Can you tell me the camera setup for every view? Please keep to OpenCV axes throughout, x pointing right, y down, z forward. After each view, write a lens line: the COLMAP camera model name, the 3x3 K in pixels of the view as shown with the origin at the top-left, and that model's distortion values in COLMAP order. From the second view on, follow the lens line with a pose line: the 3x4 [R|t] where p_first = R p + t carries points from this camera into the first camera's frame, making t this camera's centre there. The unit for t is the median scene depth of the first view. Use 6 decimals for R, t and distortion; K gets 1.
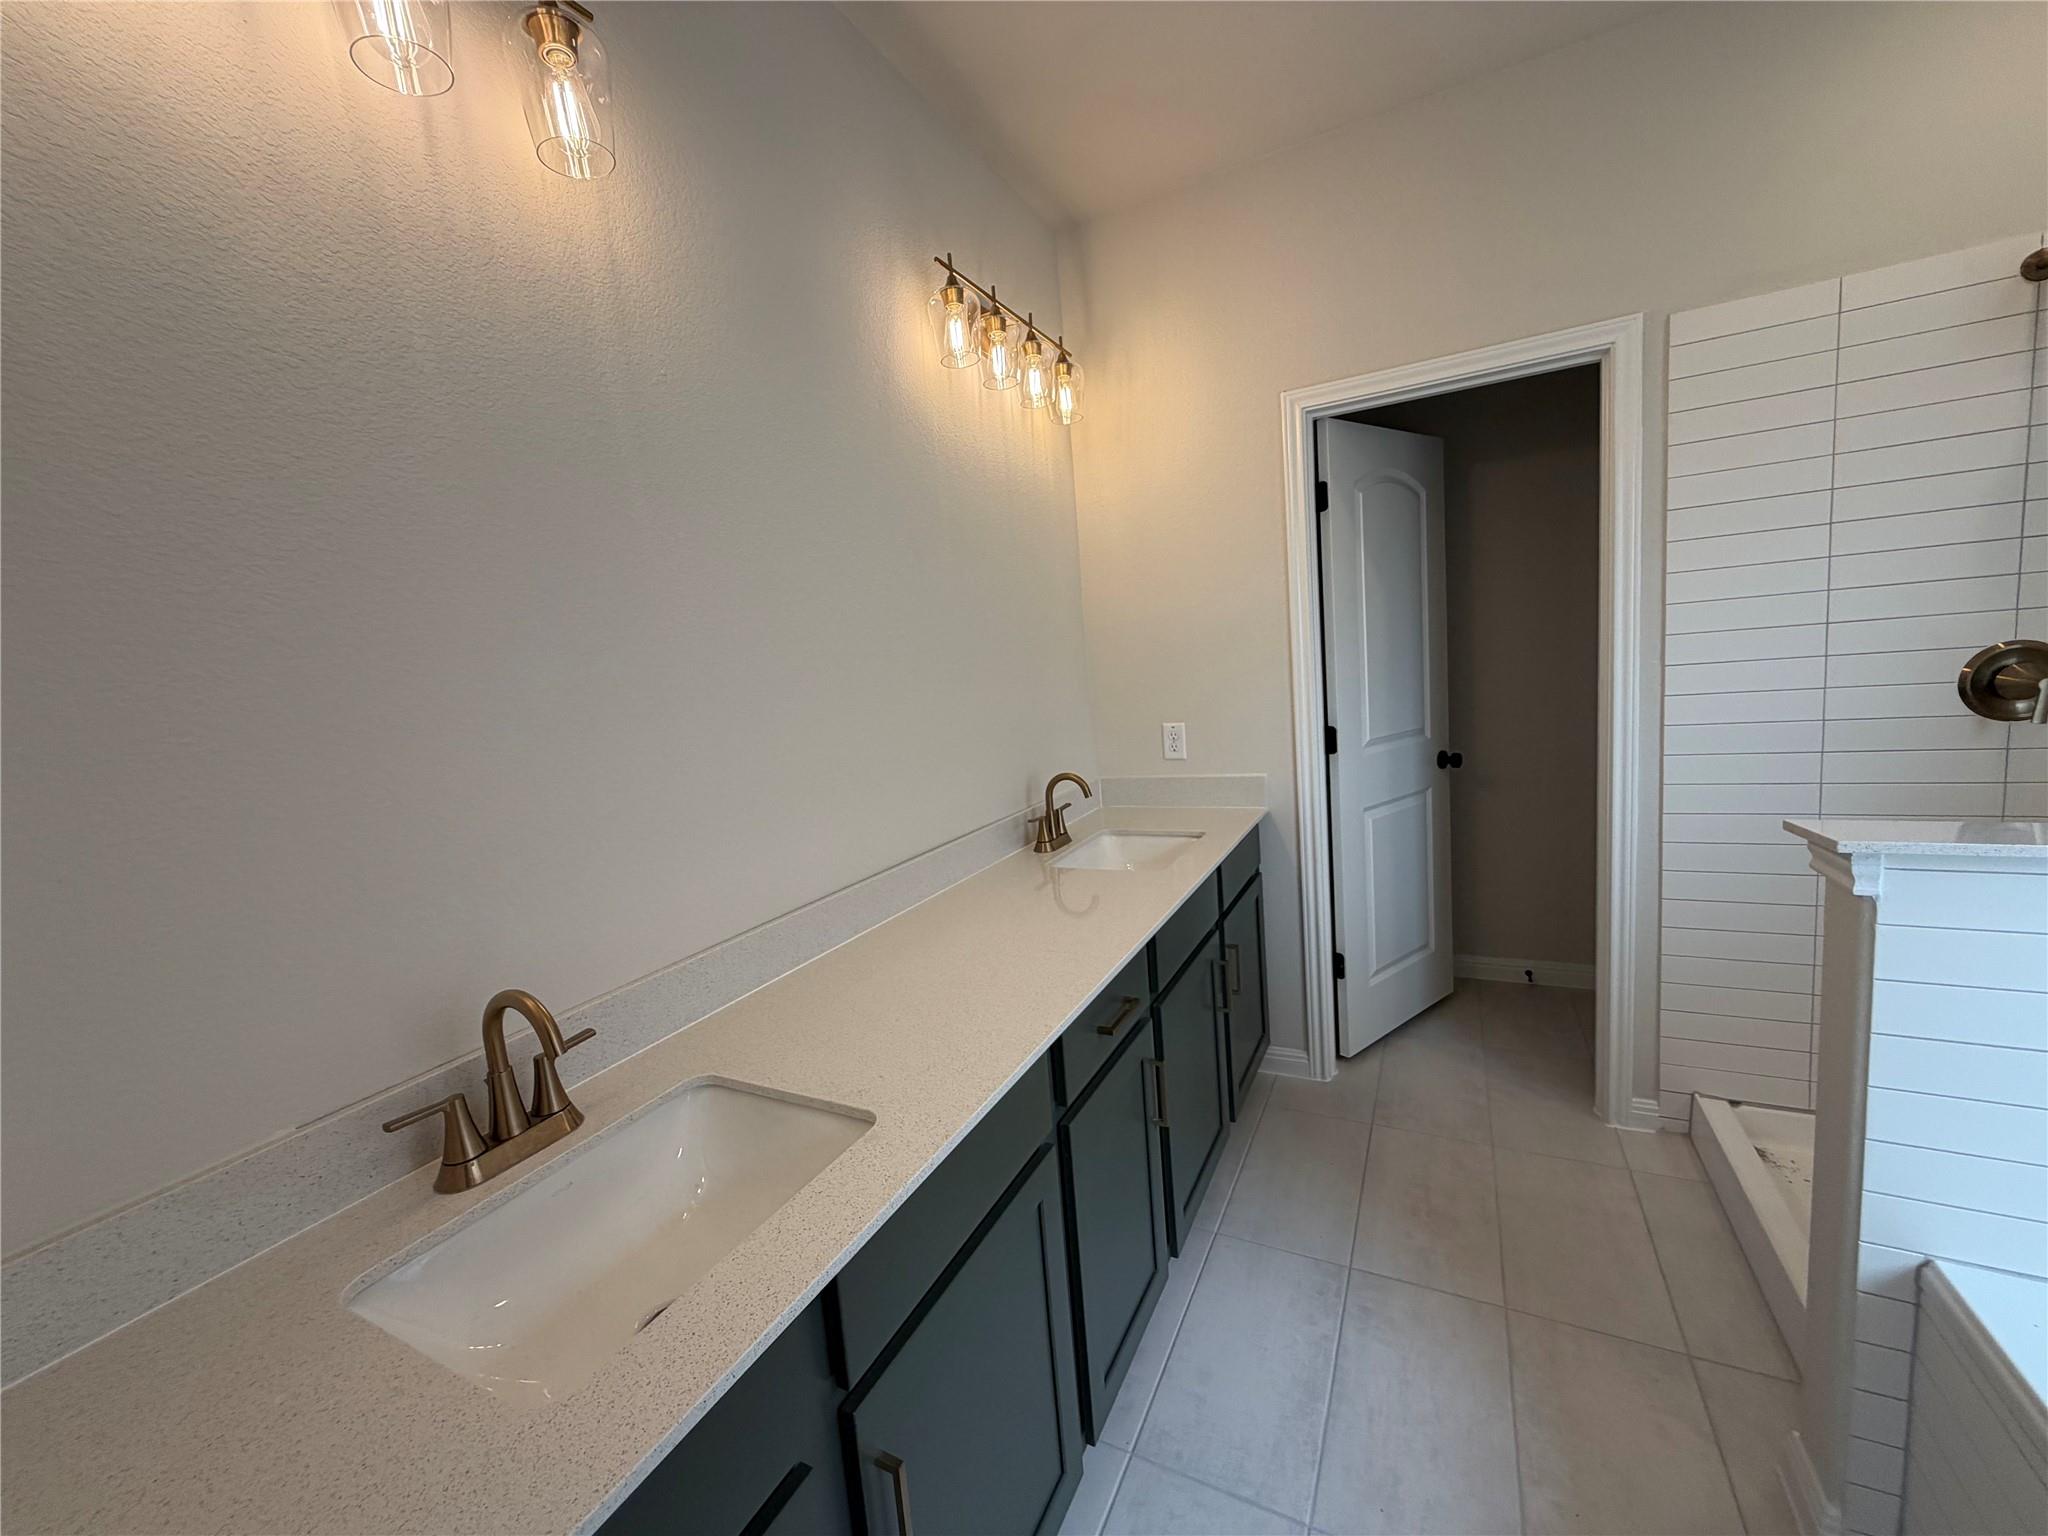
lens RADIAL K [[816.1, 0, 1017.9], [0, 816.1, 765.8], [0, 0, 1]] dist [0.000238, 0.000001]
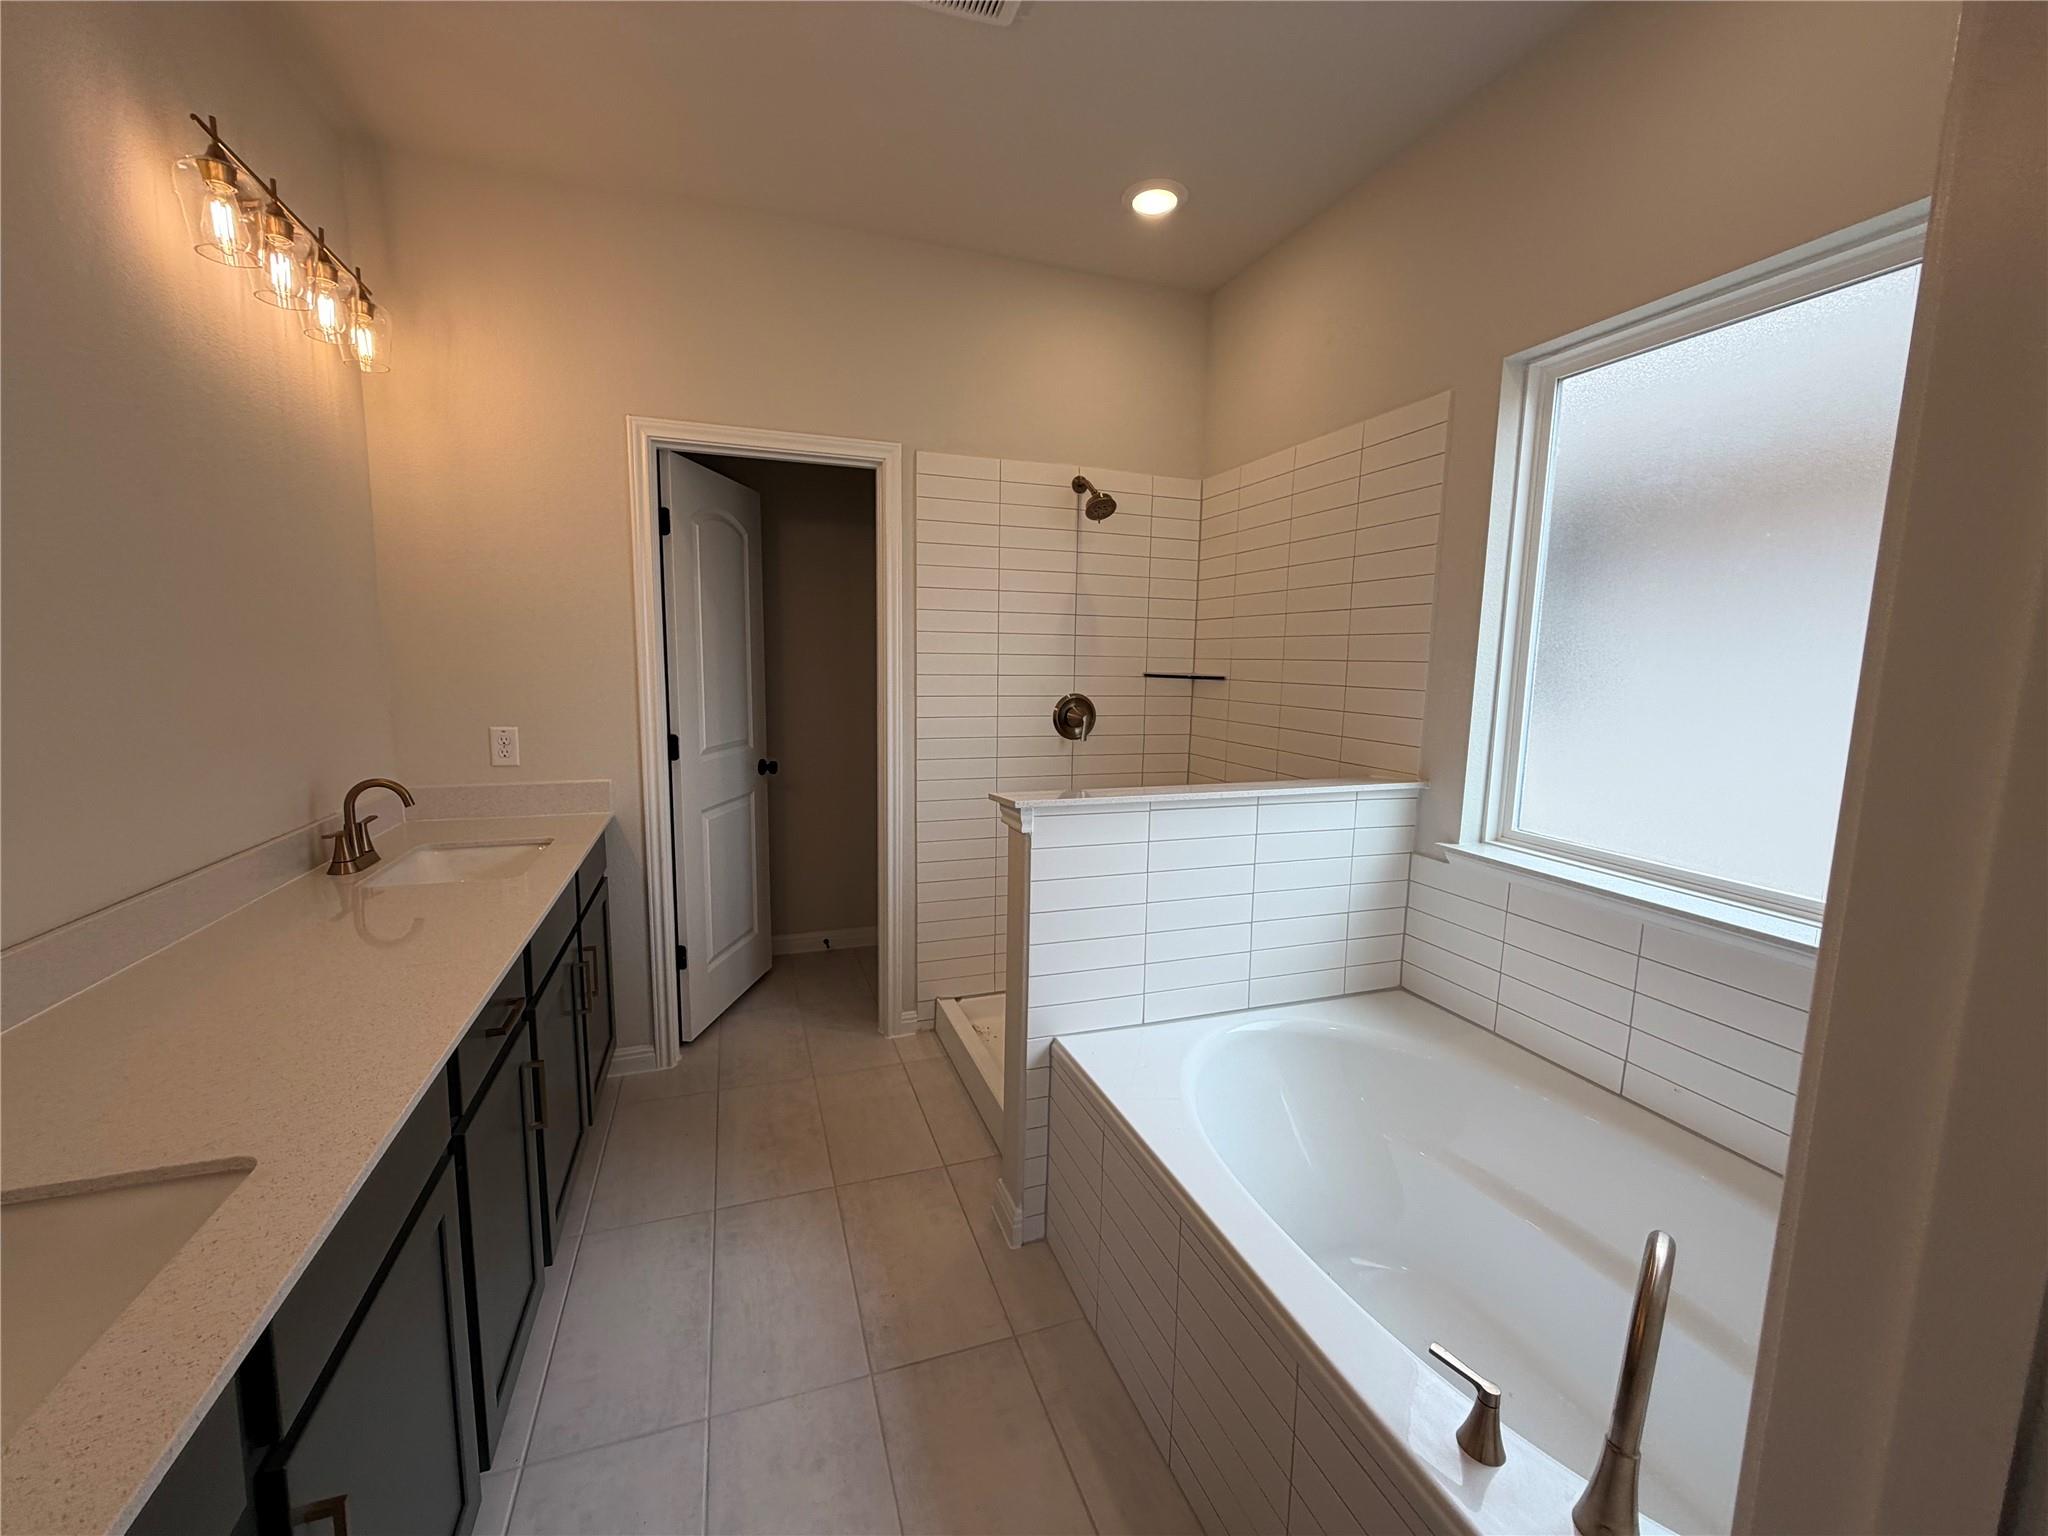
lens RADIAL K [[816.1, 0, 1024.8], [0, 816.1, 766.4], [0, 0, 1]] dist [0.000238, 0.000001]
pose [[0.673896, -0.002262, 0.738823, -0.128113], [0.020341, 0.999673, -0.015492, 0.025372], [-0.738547, 0.025468, 0.673721, -0.086982]]
